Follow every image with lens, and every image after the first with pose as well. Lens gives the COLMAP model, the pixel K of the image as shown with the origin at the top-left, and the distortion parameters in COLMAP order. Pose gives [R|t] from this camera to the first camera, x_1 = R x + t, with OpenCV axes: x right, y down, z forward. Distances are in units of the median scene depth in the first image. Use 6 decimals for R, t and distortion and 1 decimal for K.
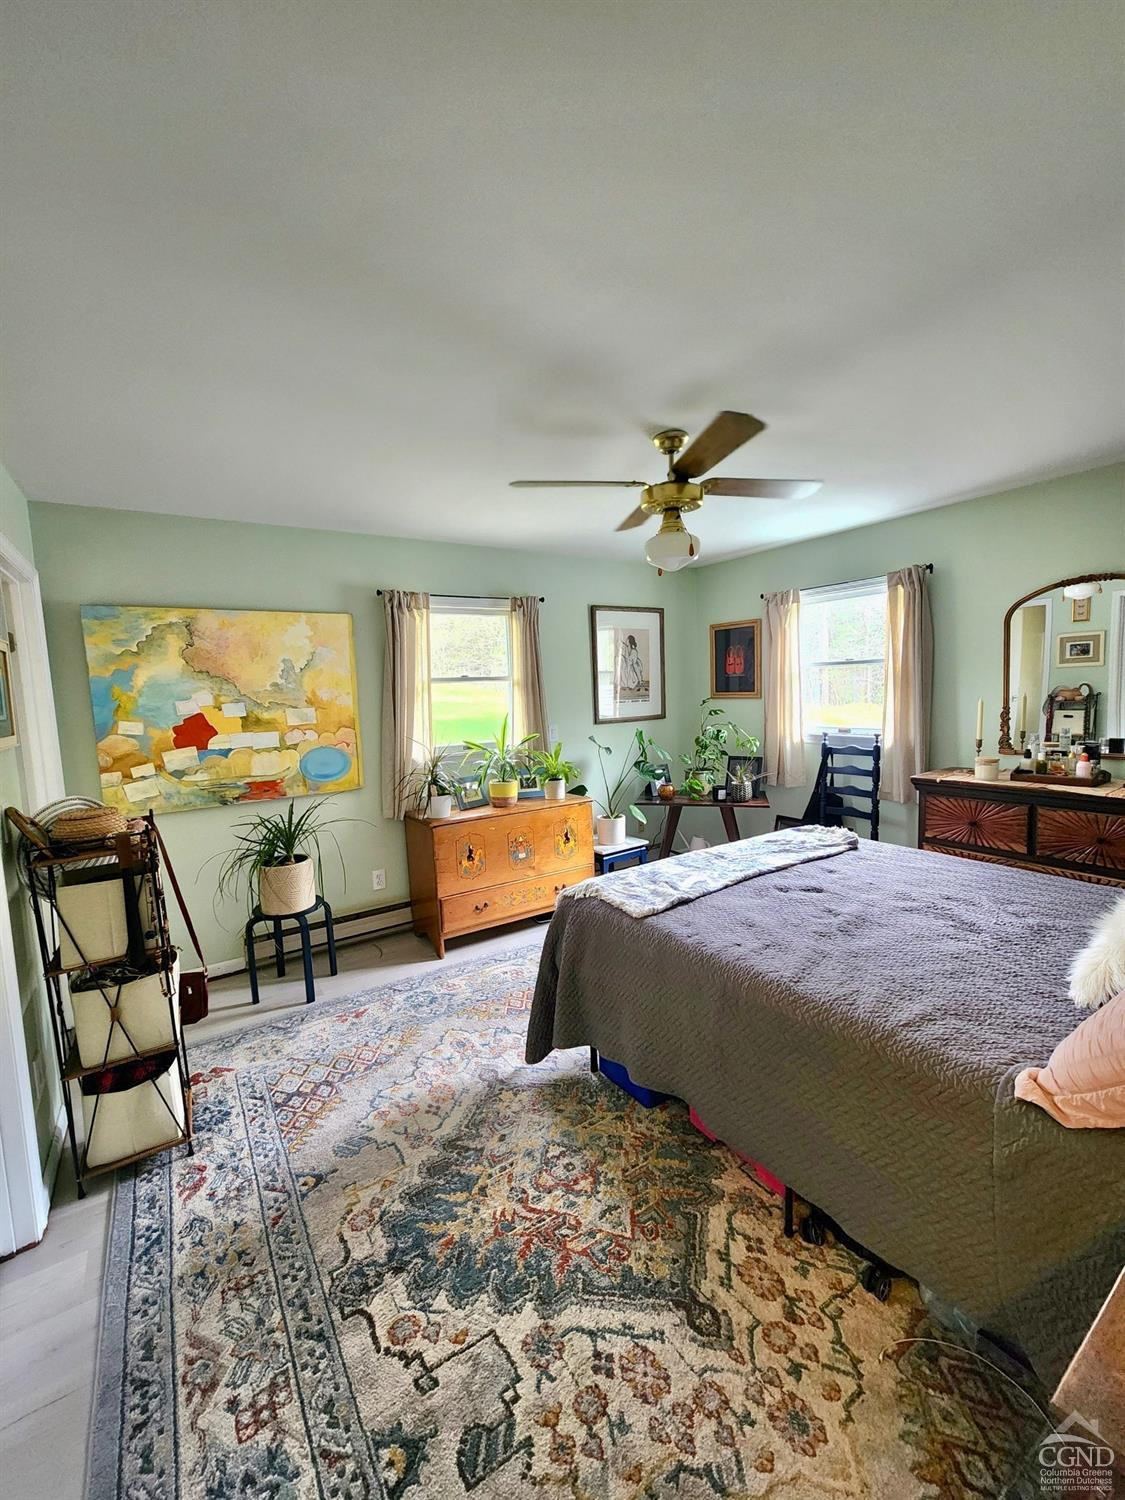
lens RADIAL K [[617.2, 0, 562.5], [0, 617.2, 750.0], [0, 0, 1]] dist [0.004523, -0.000644]
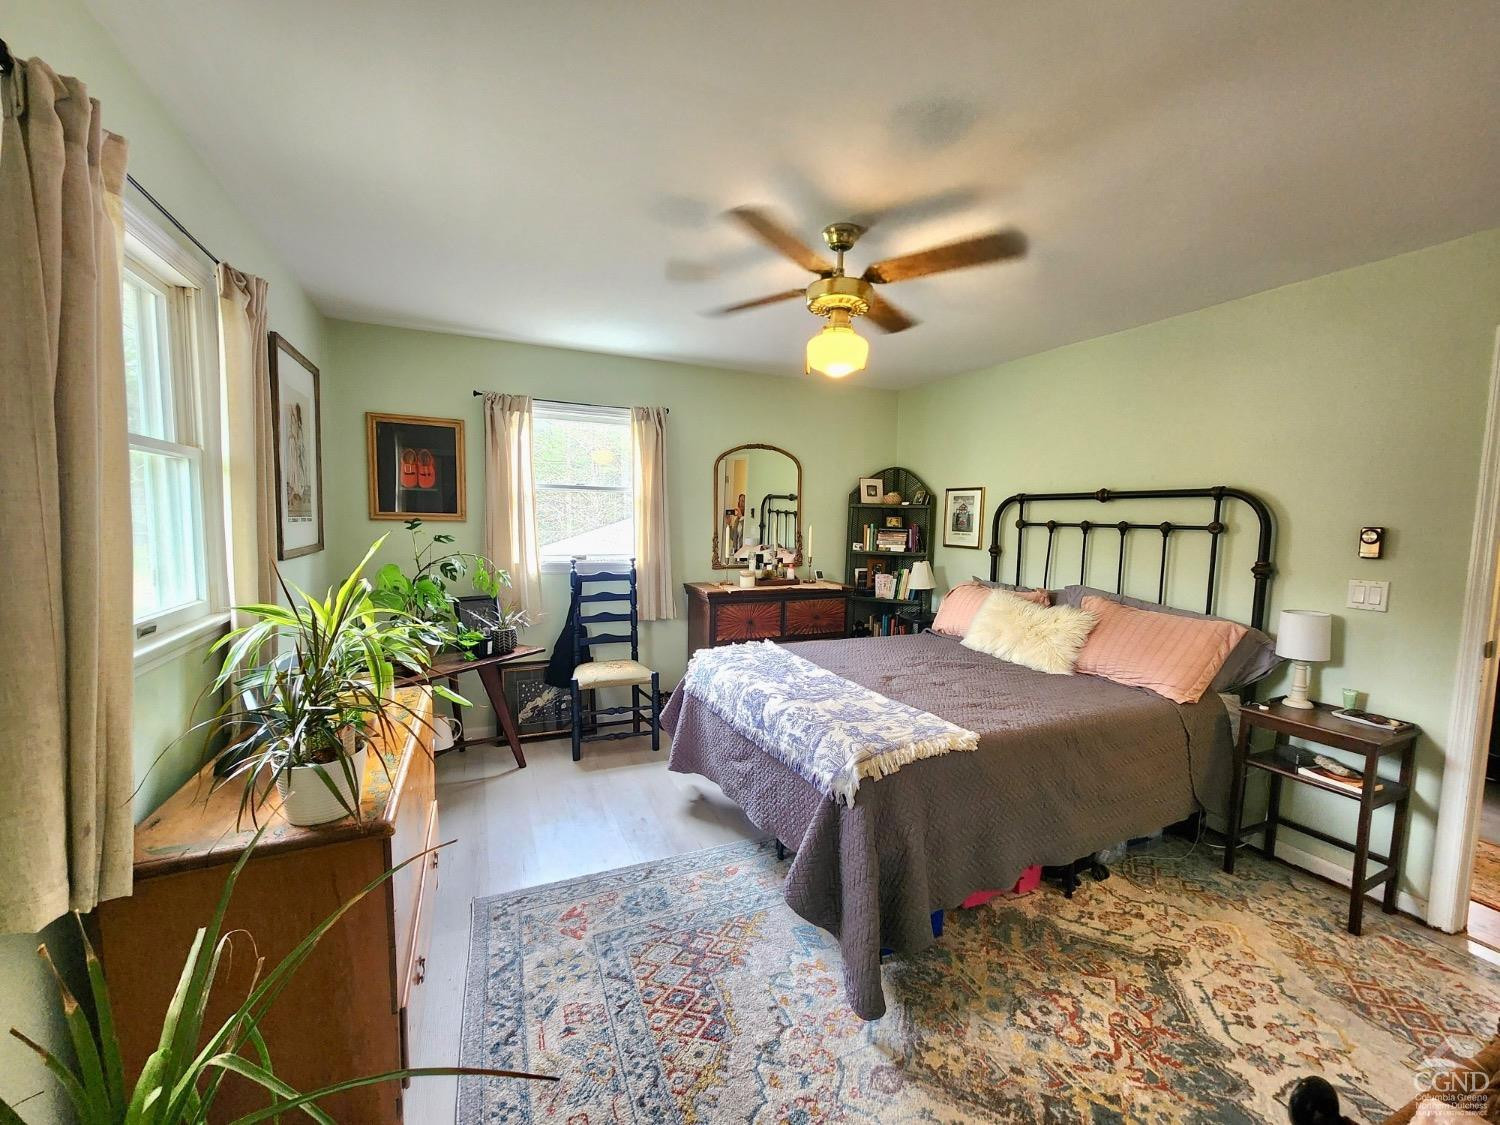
lens RADIAL K [[617.2, 0, 750.0], [0, 617.2, 562.5], [0, 0, 1]] dist [0.004523, -0.000644]
pose [[0.147475, -0.030822, 0.988585, -0.658689], [0.073535, 0.997090, 0.020117, -0.034102], [-0.986328, 0.069729, 0.149313, 0.863872]]
